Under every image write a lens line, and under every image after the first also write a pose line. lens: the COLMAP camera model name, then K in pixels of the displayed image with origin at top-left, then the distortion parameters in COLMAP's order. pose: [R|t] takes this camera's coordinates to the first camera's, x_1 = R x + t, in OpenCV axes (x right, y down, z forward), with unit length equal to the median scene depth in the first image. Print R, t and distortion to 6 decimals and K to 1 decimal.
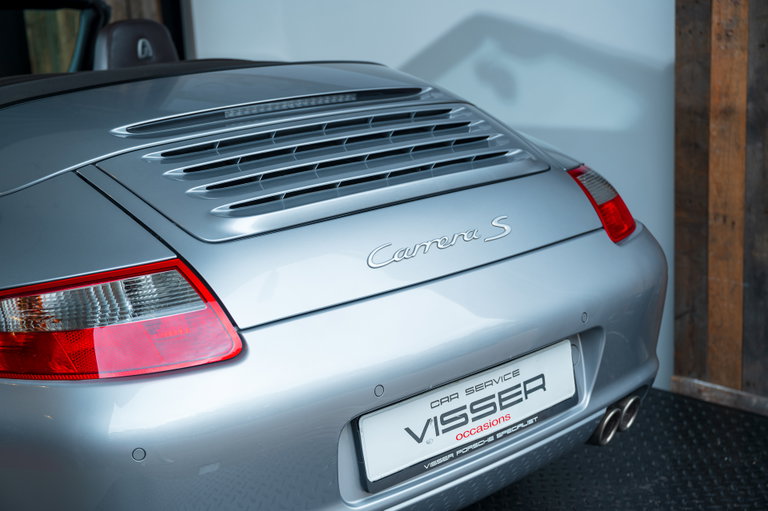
lens RADIAL K [[1124.3, 0, 383.5], [0, 1124.3, 252.9], [0, 0, 1]] dist [0.000561, 0.000000]
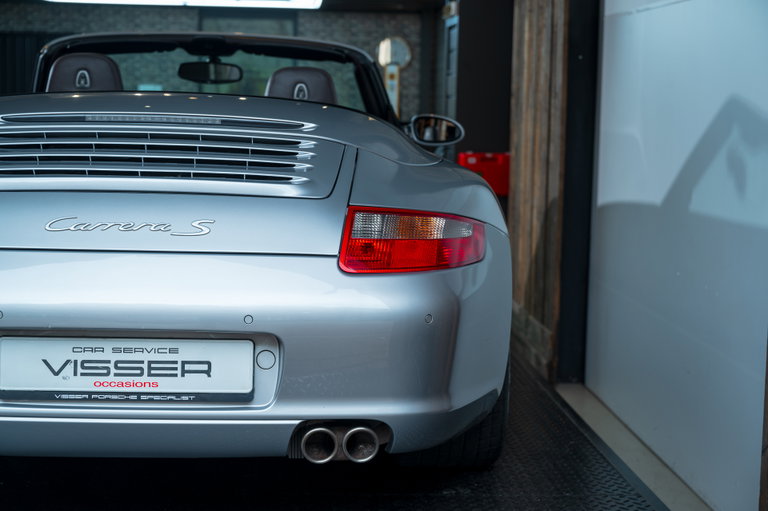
lens RADIAL K [[1396.8, 0, 385.6], [0, 1396.8, 255.0], [0, 0, 1]] dist [0.058786, 0.000000]
pose [[0.775790, 0.139763, -0.615318, 1.132836], [-0.207883, 0.977331, -0.040107, 0.021991], [0.595764, 0.159029, 0.787258, -0.024809]]
